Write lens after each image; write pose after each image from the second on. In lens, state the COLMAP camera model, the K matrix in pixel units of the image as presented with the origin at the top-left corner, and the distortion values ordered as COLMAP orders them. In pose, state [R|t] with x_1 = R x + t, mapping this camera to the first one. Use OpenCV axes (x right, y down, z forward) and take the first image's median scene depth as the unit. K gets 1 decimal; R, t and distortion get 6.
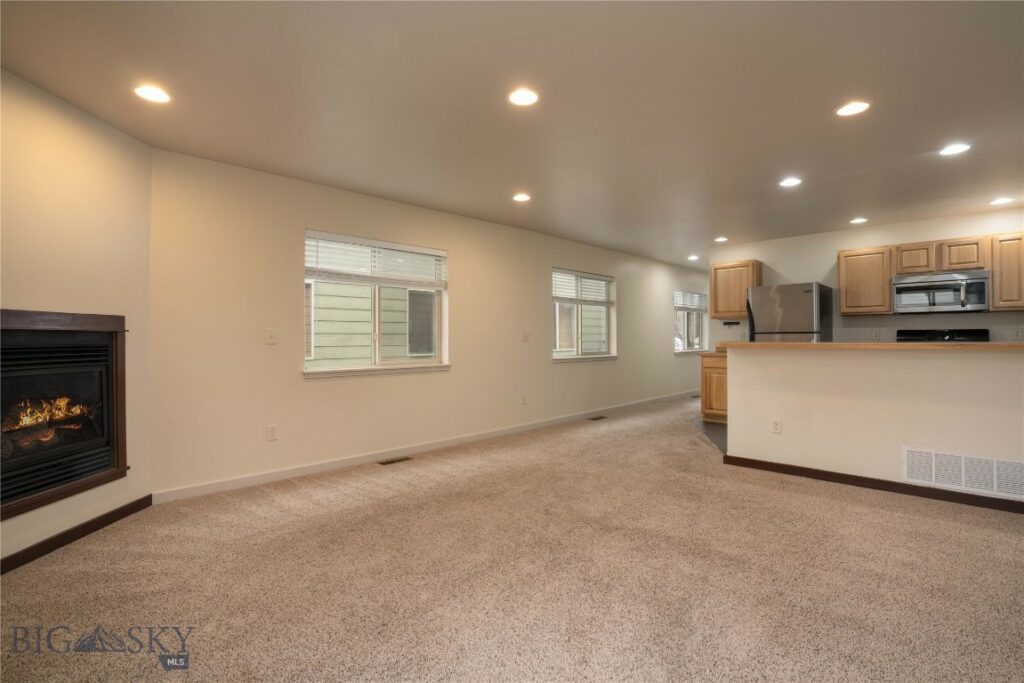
lens RADIAL K [[479.7, 0, 513.2], [0, 479.7, 338.7], [0, 0, 1]] dist [0.000616, 0.001510]
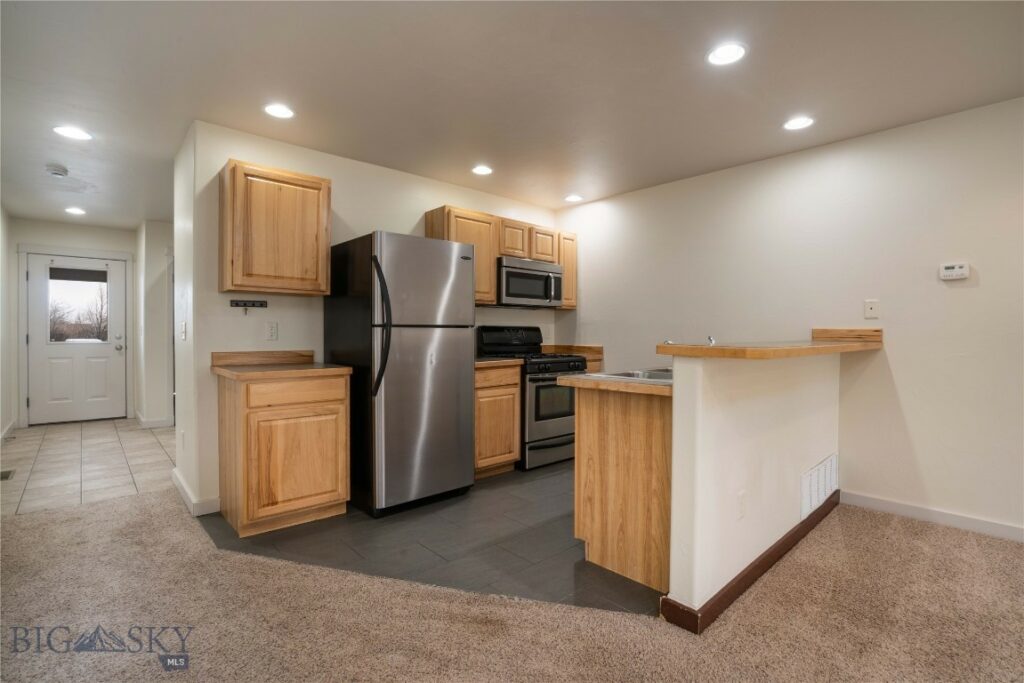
lens RADIAL K [[479.7, 0, 513.4], [0, 479.7, 339.6], [0, 0, 1]] dist [0.000616, 0.001510]
pose [[0.018659, -0.011381, 0.999761, -0.001898], [0.004782, 0.999925, 0.011293, -0.000996], [-0.999814, 0.004570, 0.018712, 0.784094]]
